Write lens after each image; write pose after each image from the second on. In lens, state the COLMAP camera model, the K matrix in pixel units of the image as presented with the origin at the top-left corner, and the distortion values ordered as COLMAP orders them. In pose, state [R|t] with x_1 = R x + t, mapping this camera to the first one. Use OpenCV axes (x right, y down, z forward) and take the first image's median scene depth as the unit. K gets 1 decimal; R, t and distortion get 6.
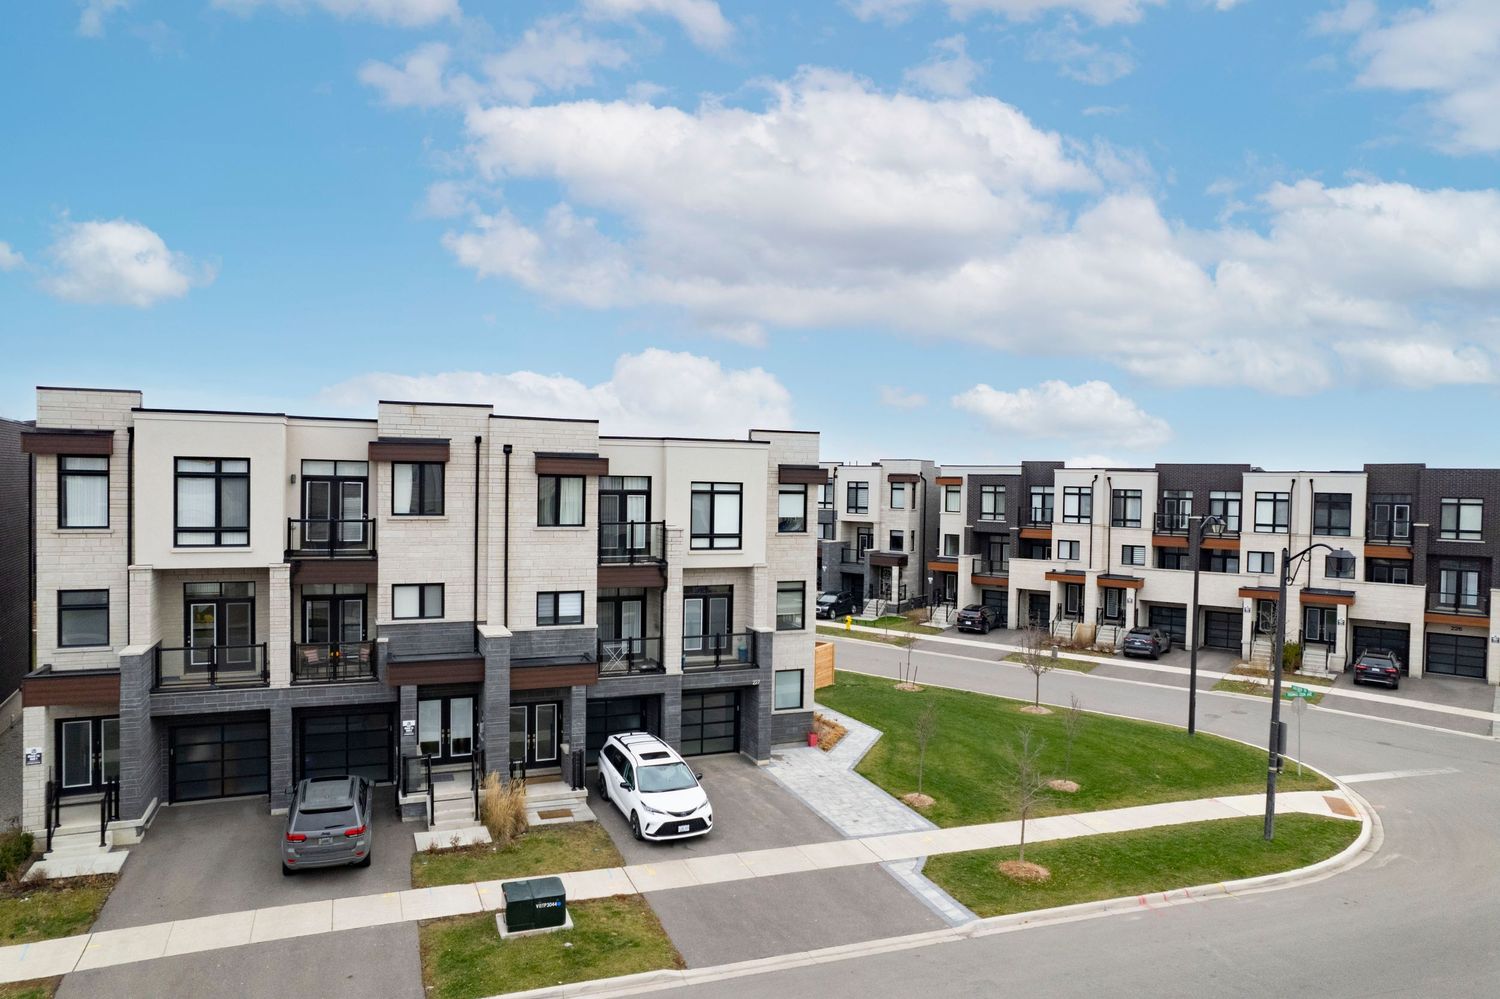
lens RADIAL K [[961.1, 0, 750.0], [0, 961.1, 499.5], [0, 0, 1]] dist [-0.082928, 0.073062]
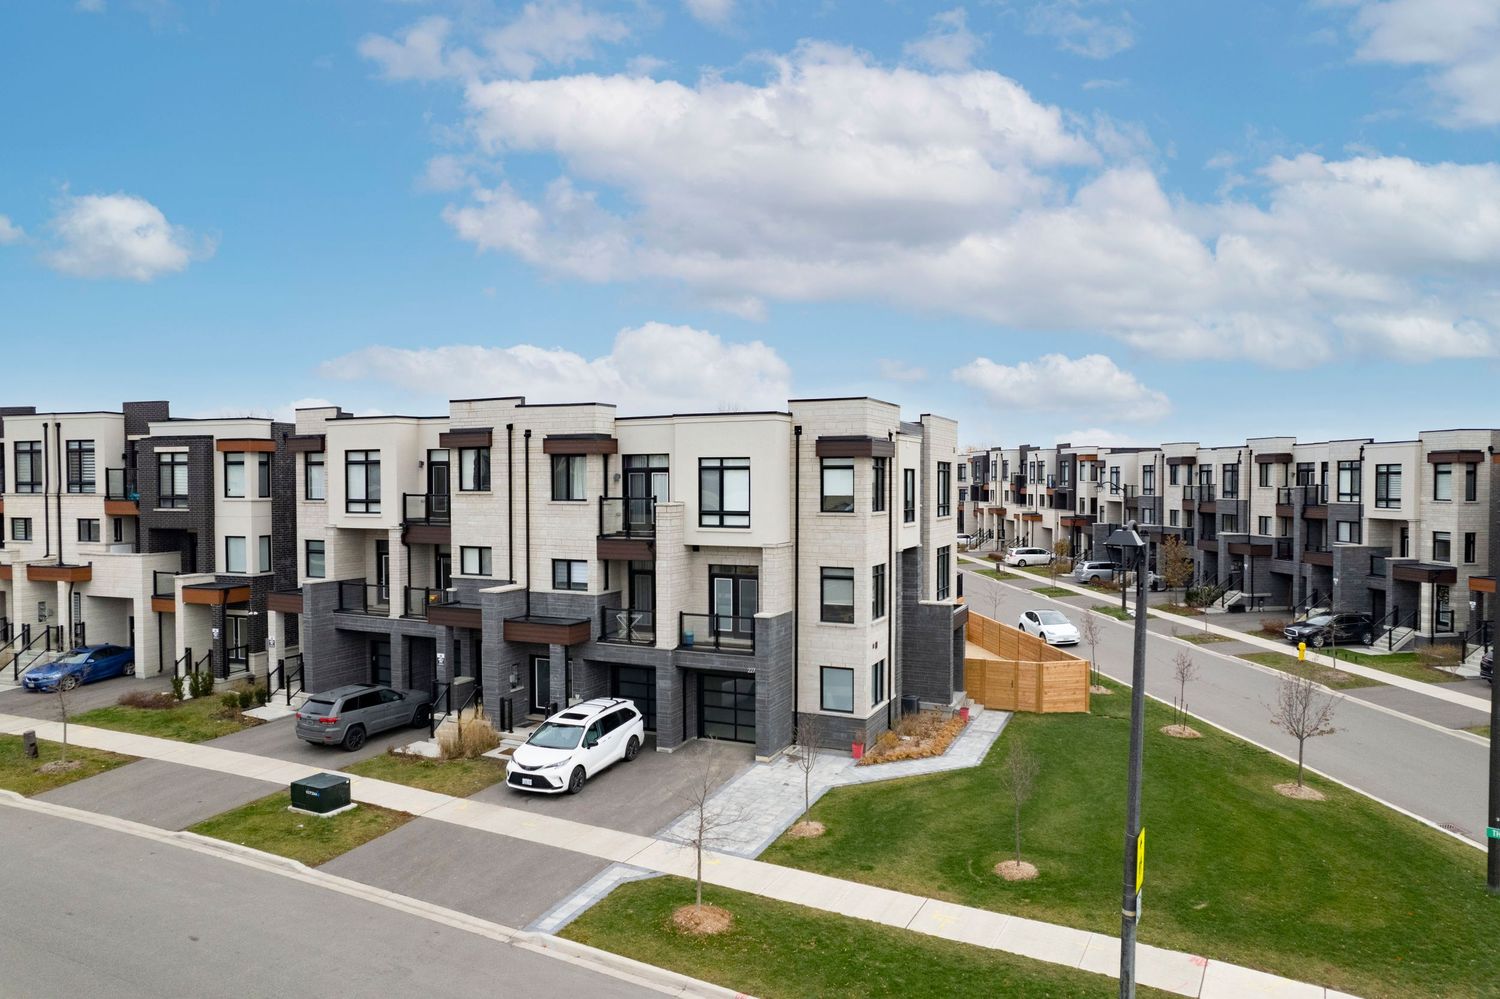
lens RADIAL K [[961.1, 0, 750.0], [0, 961.1, 499.5], [0, 0, 1]] dist [-0.082928, 0.073062]
pose [[0.680466, -0.004090, -0.732768, 0.753277], [-0.001386, 0.999975, -0.006868, 0.033650], [0.732778, 0.005689, 0.680444, 0.397153]]
